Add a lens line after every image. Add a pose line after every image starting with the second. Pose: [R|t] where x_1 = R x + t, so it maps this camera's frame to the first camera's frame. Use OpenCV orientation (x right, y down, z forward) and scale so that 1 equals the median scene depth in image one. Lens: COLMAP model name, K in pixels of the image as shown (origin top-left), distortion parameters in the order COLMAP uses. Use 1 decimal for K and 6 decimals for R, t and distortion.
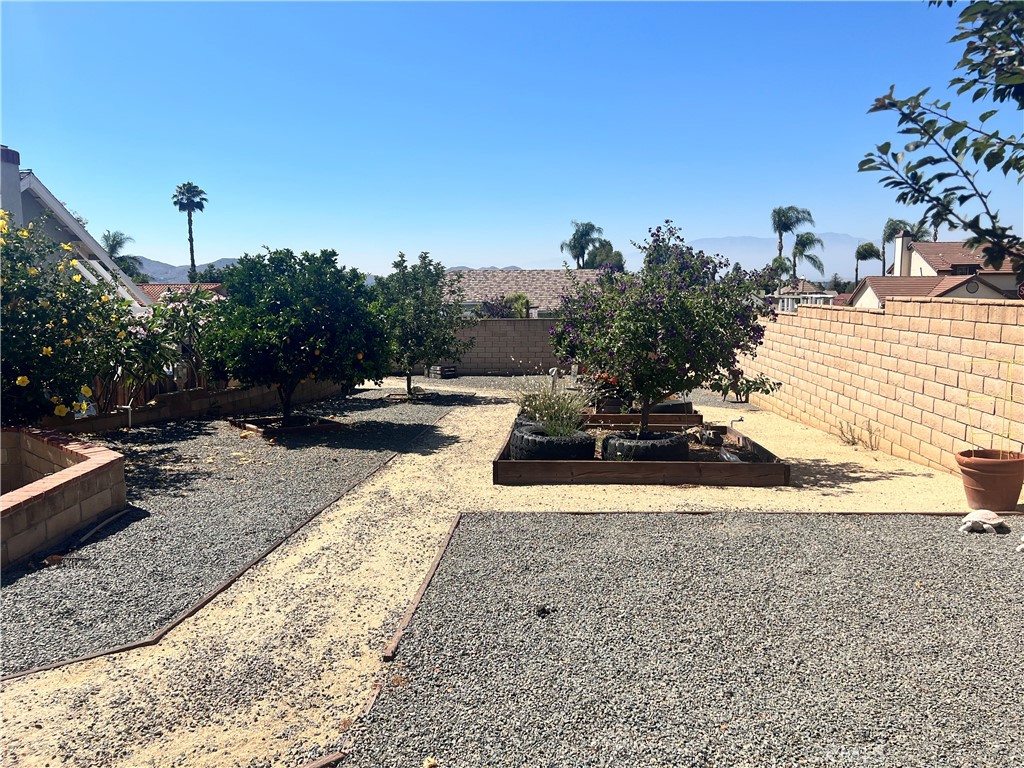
lens RADIAL K [[786.0, 0, 512.0], [0, 786.0, 384.0], [0, 0, 1]] dist [-0.000313, -0.001189]
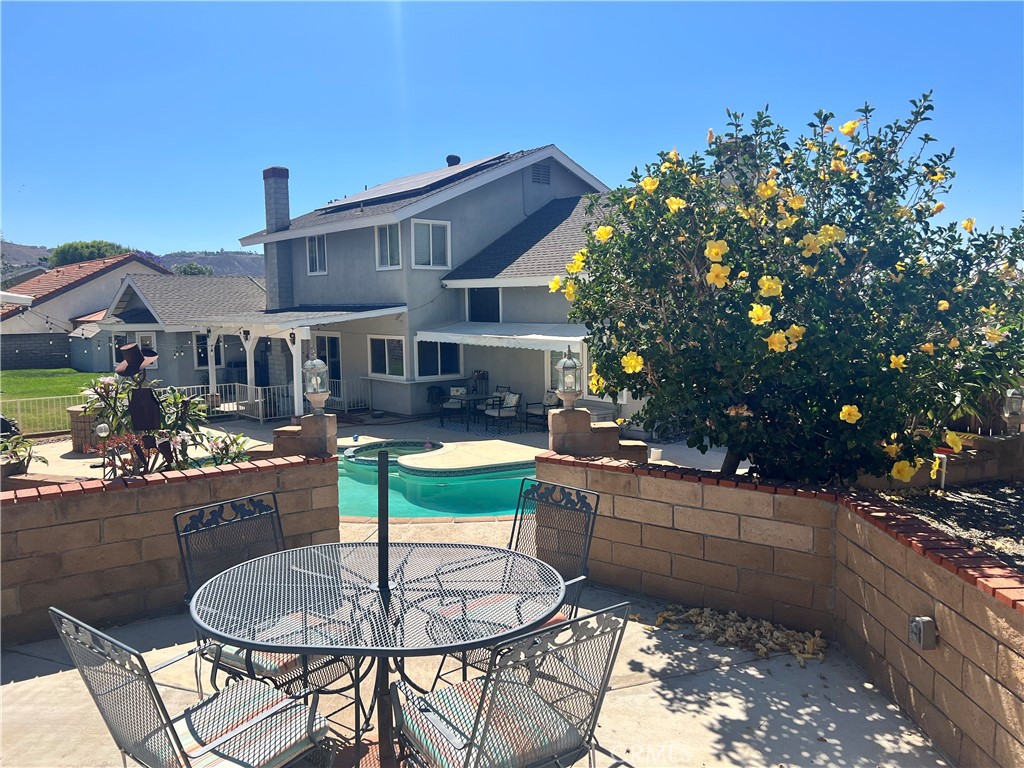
lens RADIAL K [[786.0, 0, 512.0], [0, 786.0, 384.0], [0, 0, 1]] dist [-0.000313, -0.001189]
pose [[0.698736, 0.067016, -0.712233, -0.295803], [-0.079137, 0.996733, 0.016148, -0.011409], [0.710989, 0.045081, 0.701757, 0.325238]]
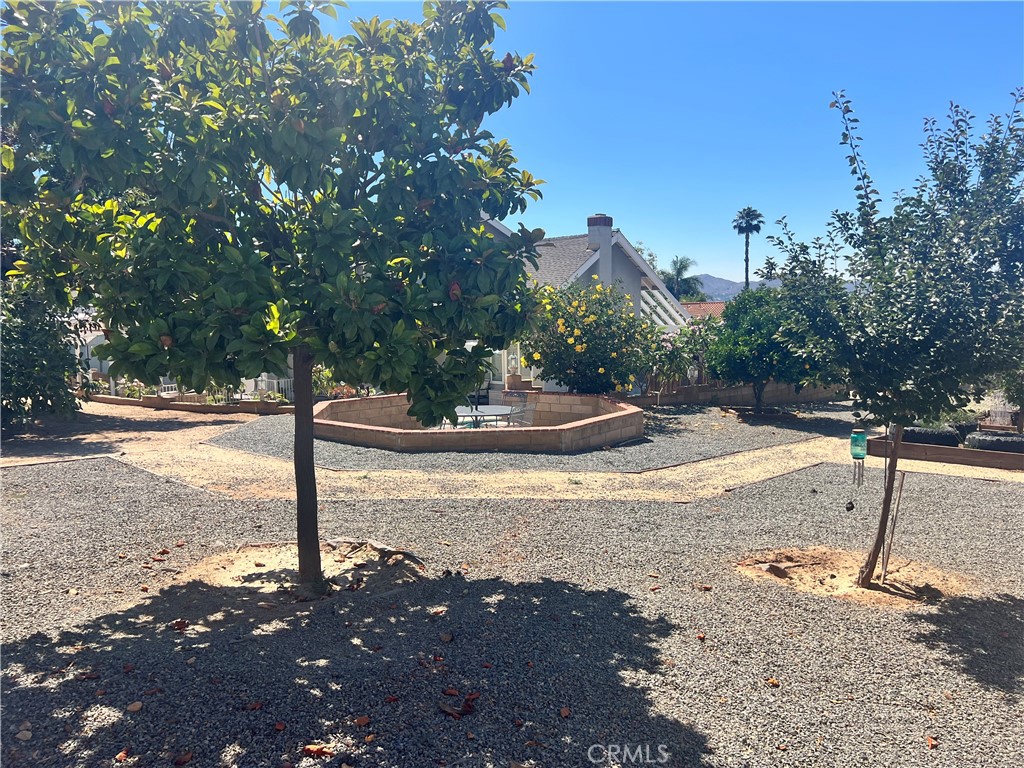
lens RADIAL K [[786.0, 0, 512.0], [0, 786.0, 384.0], [0, 0, 1]] dist [-0.000313, -0.001189]
pose [[0.778643, 0.056262, -0.624940, 0.284698], [-0.067437, 0.997707, 0.005799, 0.024065], [0.623833, 0.037628, 0.780651, -0.441888]]
